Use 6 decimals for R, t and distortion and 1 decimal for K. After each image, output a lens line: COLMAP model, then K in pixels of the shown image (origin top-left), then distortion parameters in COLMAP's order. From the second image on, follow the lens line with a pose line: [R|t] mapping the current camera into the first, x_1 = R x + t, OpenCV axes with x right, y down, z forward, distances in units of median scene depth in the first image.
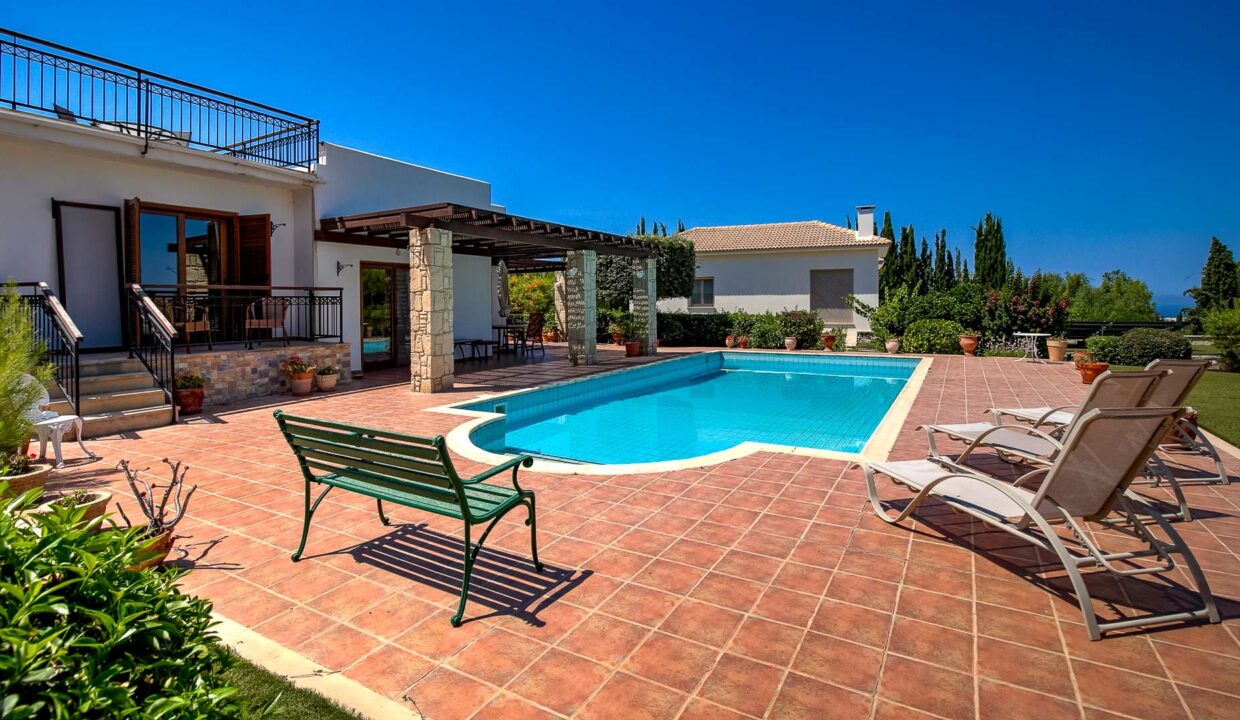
lens RADIAL K [[580.1, 0, 624.4], [0, 580.1, 305.7], [0, 0, 1]] dist [-0.009764, -0.000571]
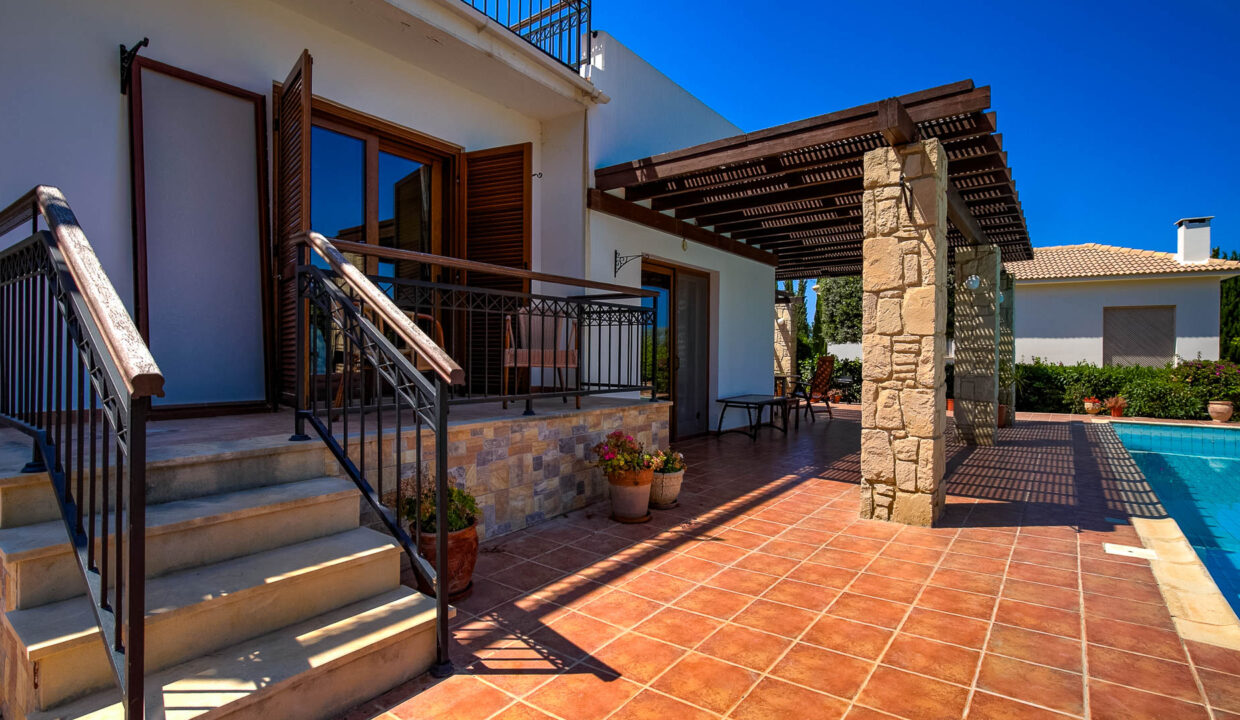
lens RADIAL K [[580.1, 0, 621.7], [0, 580.1, 355.6], [0, 0, 1]] dist [-0.009764, -0.000571]
pose [[0.992263, 0.014137, -0.123343, -0.503306], [-0.014853, 0.999878, -0.004890, 0.030839], [0.123259, 0.006684, 0.992352, 0.546259]]
